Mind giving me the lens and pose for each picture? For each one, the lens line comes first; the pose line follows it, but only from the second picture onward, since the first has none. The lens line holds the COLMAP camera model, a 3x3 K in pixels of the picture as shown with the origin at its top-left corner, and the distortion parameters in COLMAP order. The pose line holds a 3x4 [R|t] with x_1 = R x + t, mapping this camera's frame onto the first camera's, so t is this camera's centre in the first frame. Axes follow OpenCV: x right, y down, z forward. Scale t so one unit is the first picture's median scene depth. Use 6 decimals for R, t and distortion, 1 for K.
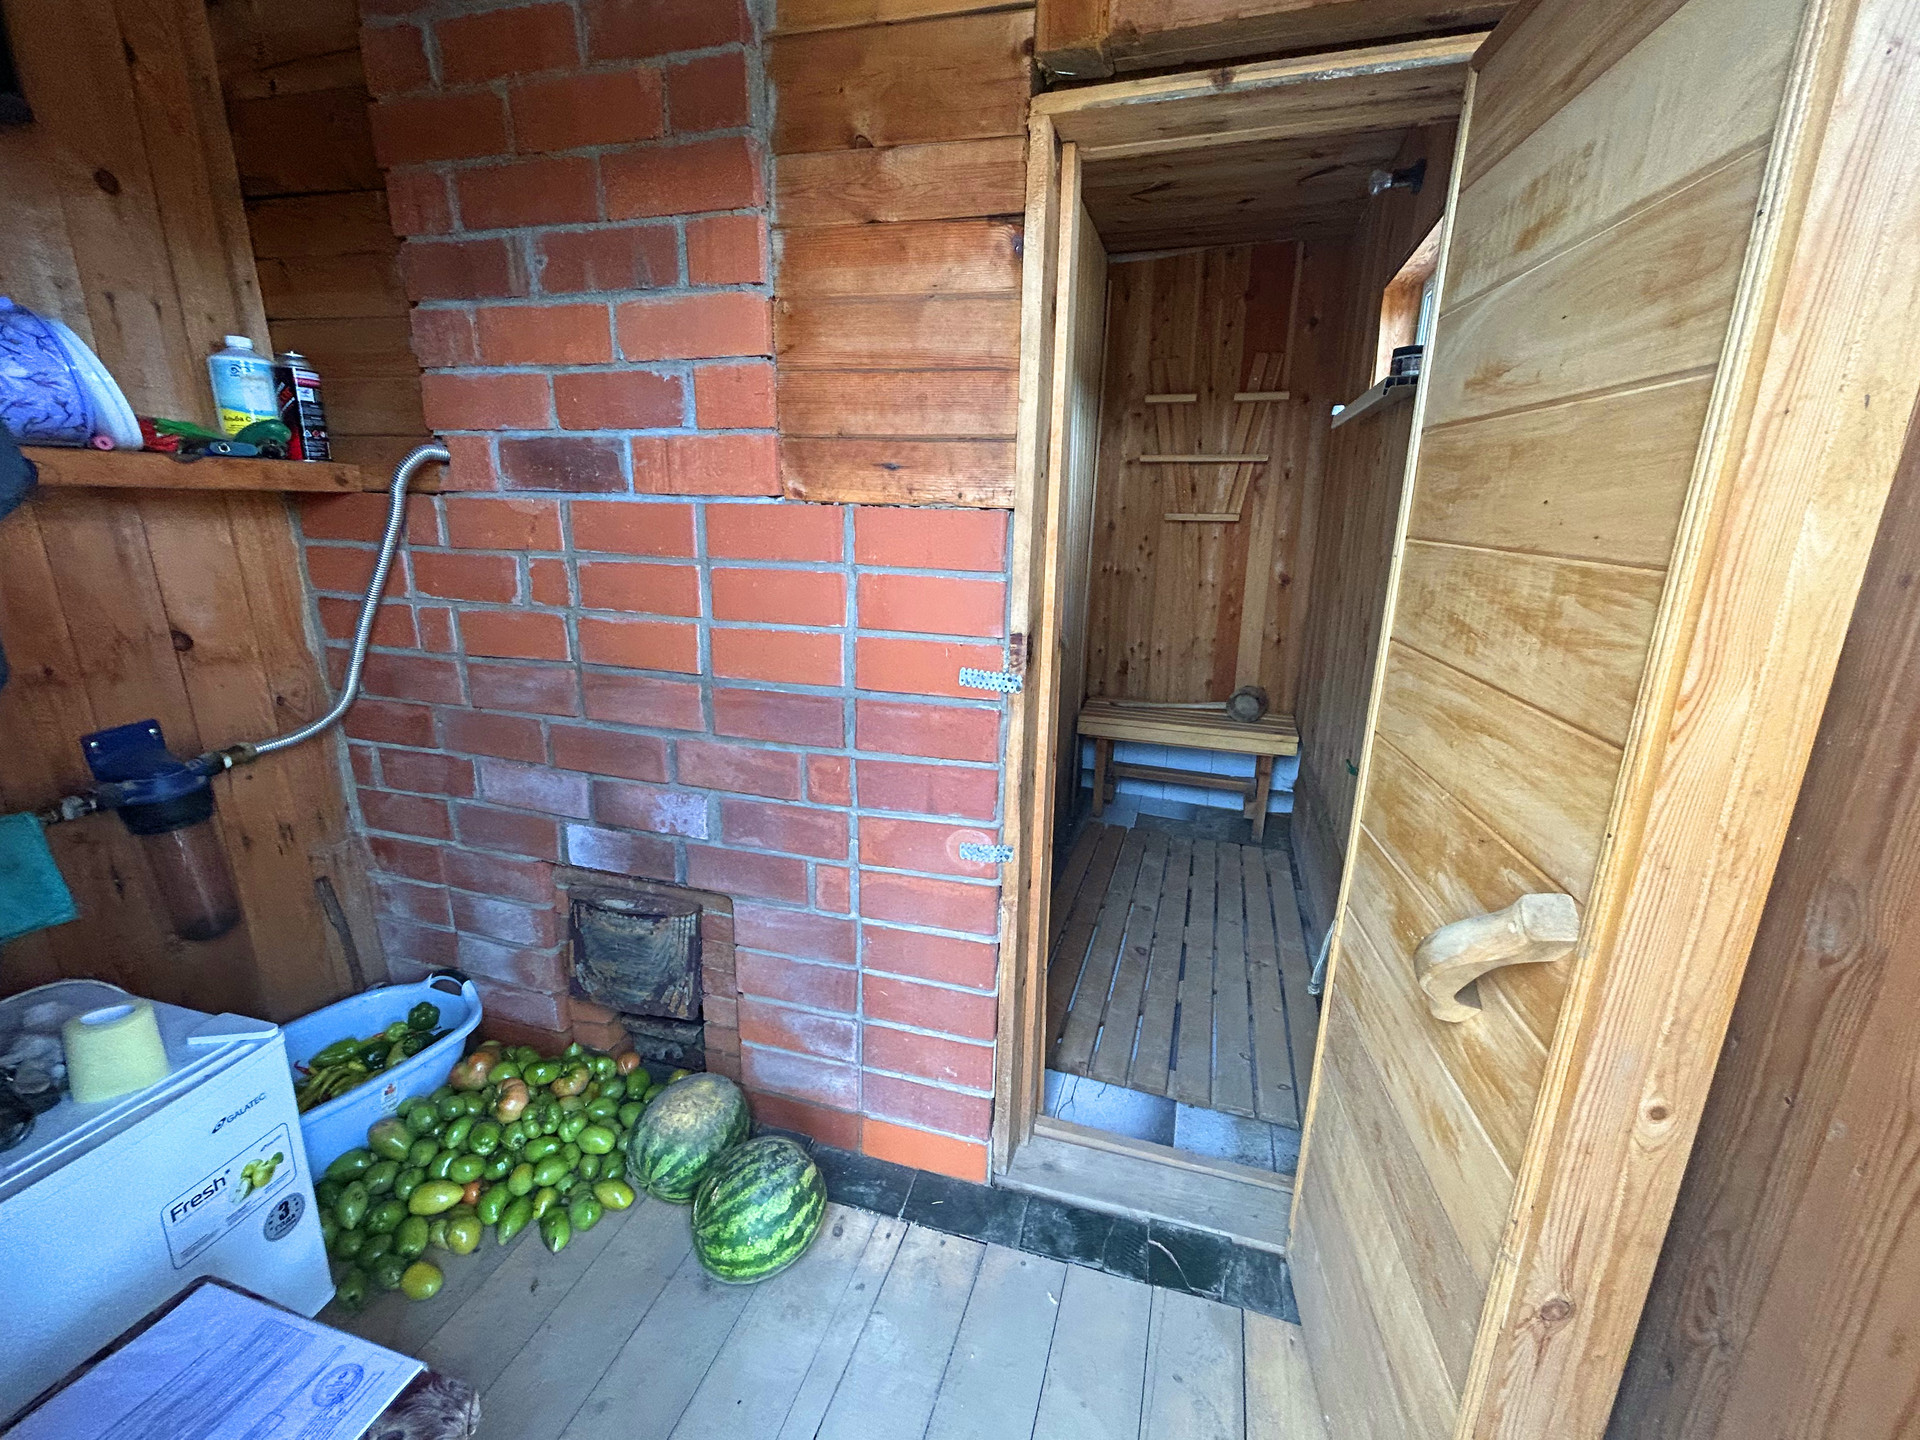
lens RADIAL K [[798.7, 0, 960.0], [0, 798.7, 720.0], [0, 0, 1]] dist [-0.000539, -0.000331]
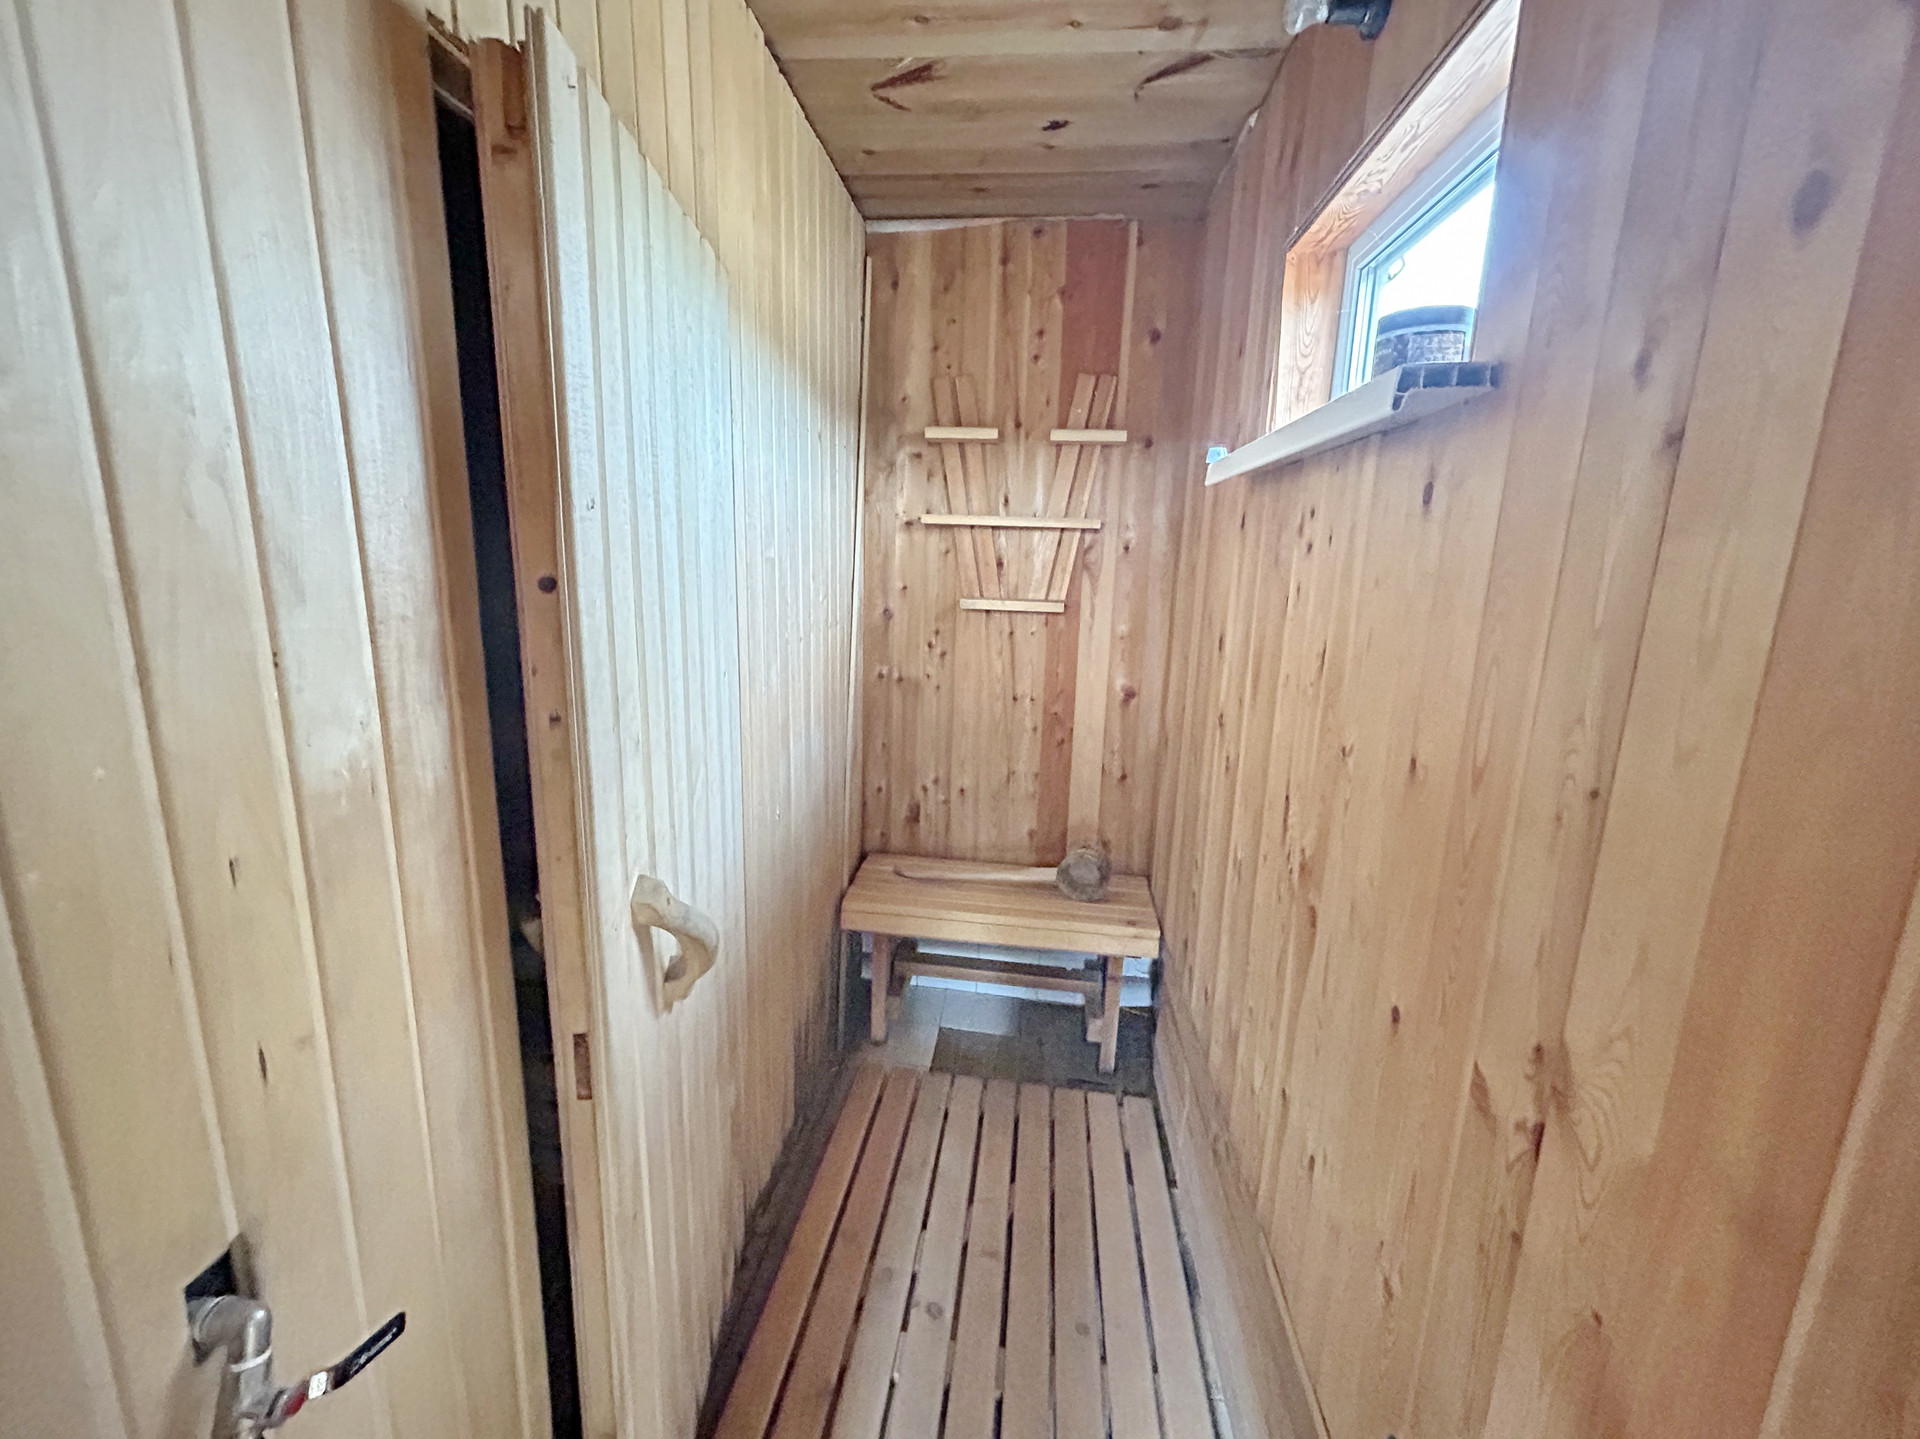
lens RADIAL K [[766.9, 0, 960.0], [0, 766.9, 719.5], [0, 0, 1]] dist [0.001669, -0.000783]
pose [[0.980173, -0.023566, 0.196738, 0.125970], [0.032105, 0.998671, -0.040328, -0.130628], [-0.195526, 0.045845, 0.979626, 0.364854]]
